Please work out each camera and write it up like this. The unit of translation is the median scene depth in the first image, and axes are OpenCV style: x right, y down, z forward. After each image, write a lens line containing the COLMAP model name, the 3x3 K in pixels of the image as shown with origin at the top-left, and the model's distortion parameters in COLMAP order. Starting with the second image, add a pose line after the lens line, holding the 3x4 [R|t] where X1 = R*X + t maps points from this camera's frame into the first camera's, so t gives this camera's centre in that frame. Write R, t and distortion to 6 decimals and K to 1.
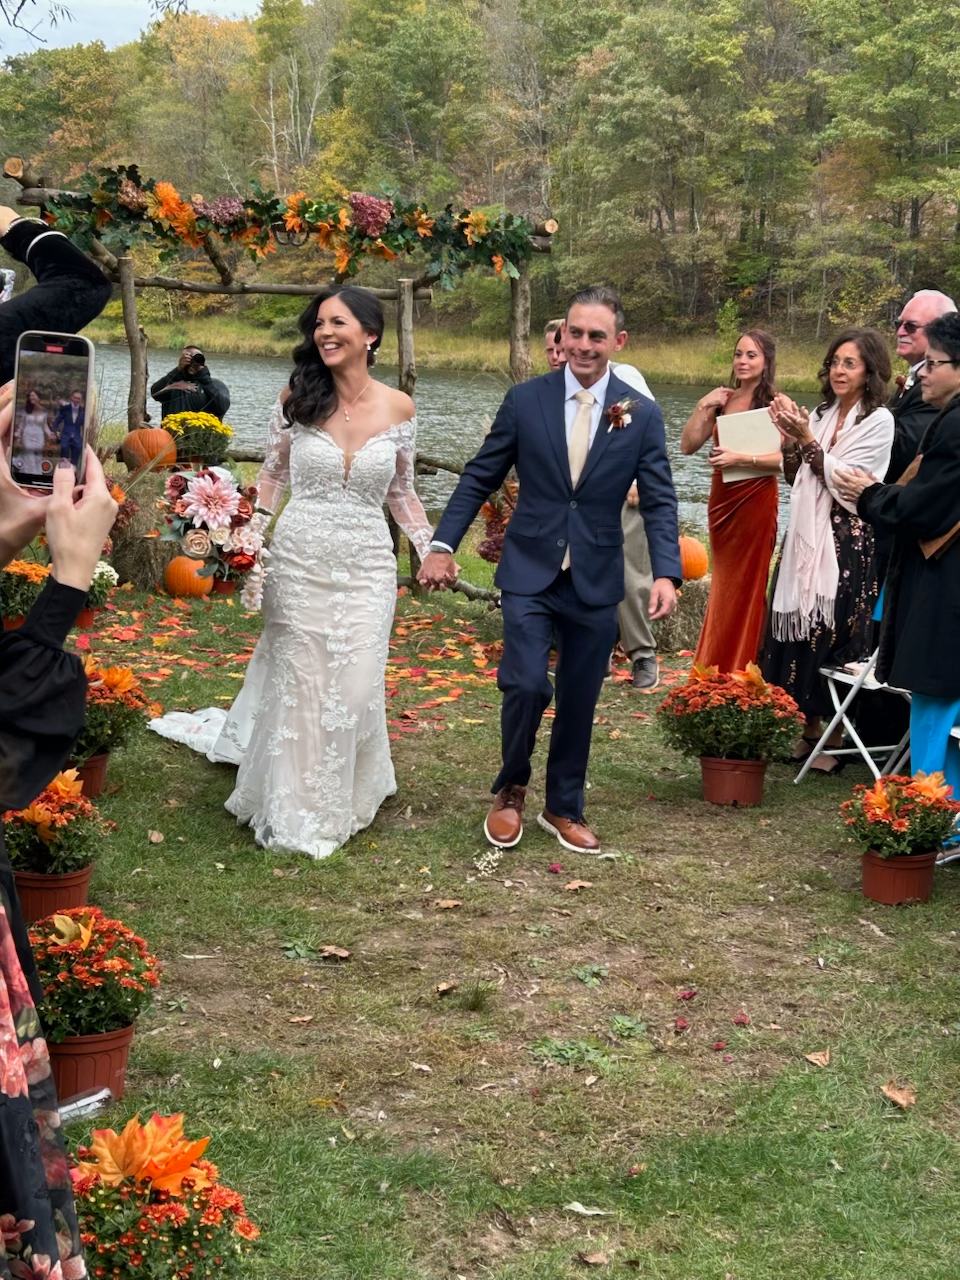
lens RADIAL K [[1864.4, 0, 483.7], [0, 1864.4, 636.2], [0, 0, 1]] dist [0.094156, 0.000000]
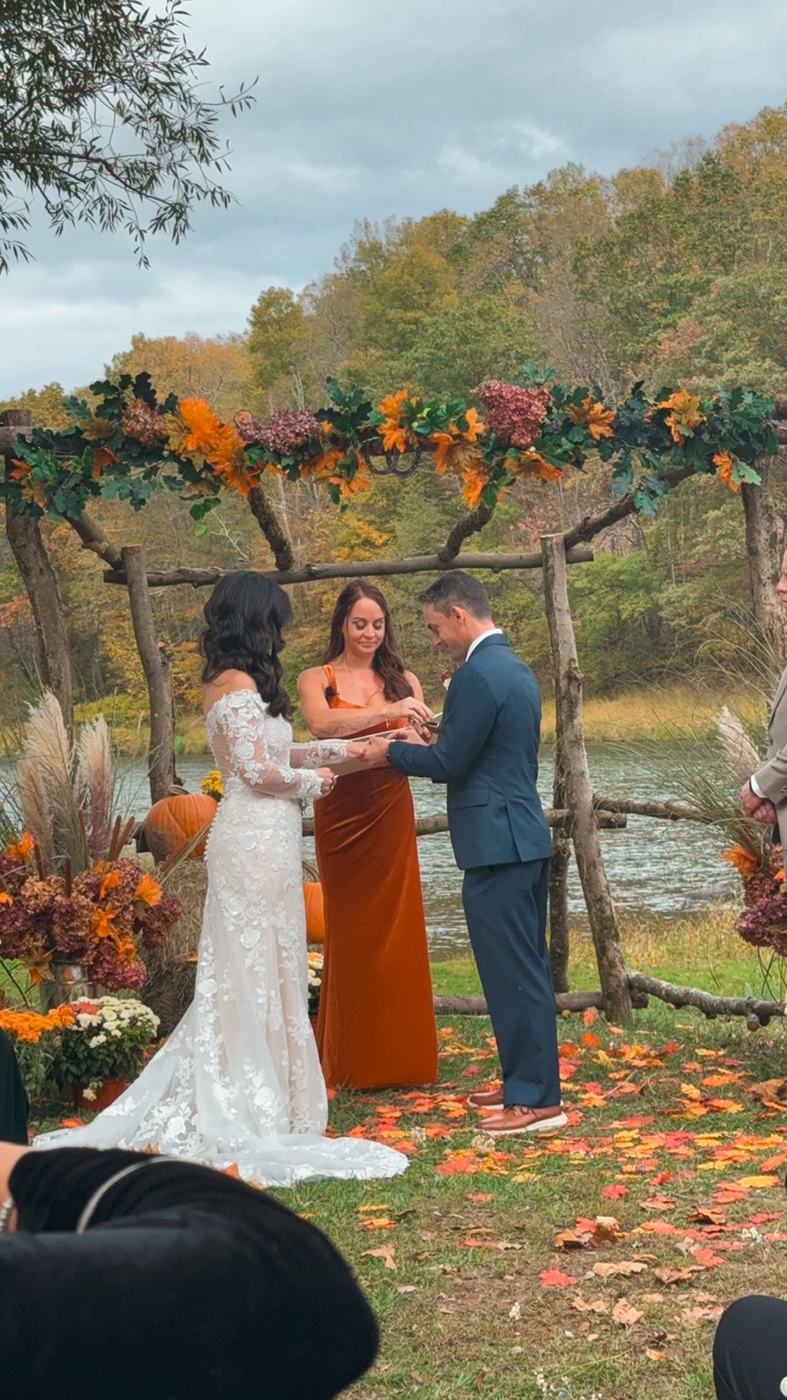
lens RADIAL K [[2460.9, 0, 385.3], [0, 2460.9, 699.6], [0, 0, 1]] dist [0.268967, 0.000000]
pose [[0.992572, -0.096762, -0.073739, -0.050989], [0.083563, 0.982777, -0.164822, 0.004656], [0.088417, 0.157436, 0.983563, 0.187377]]
